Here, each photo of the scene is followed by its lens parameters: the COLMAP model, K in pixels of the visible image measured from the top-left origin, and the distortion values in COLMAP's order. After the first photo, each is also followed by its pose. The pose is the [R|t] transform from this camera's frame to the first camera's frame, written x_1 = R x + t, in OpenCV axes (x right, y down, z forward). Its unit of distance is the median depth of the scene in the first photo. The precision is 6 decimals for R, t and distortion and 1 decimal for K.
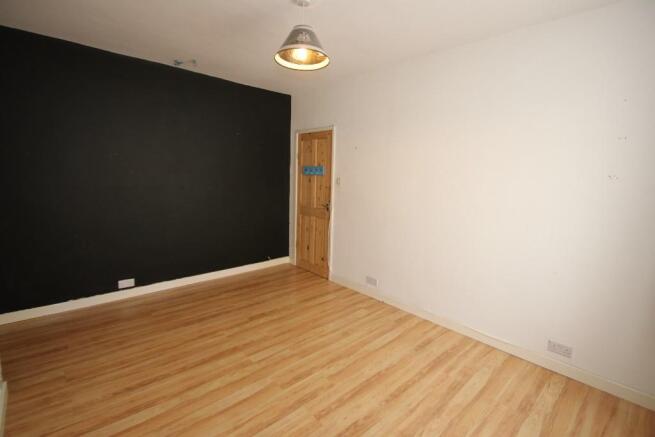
lens RADIAL K [[306.1, 0, 327.8], [0, 306.1, 218.9], [0, 0, 1]] dist [0.000101, 0.000026]
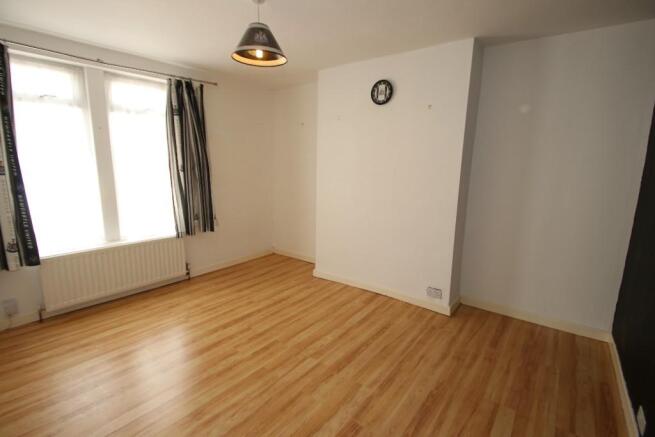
lens RADIAL K [[306.1, 0, 326.4], [0, 306.1, 218.0], [0, 0, 1]] dist [0.000101, 0.000026]
pose [[-0.987169, -0.017786, -0.158682, -0.124586], [-0.065847, 0.950689, 0.303074, -0.287420], [0.145467, 0.309634, -0.939663, 1.817168]]
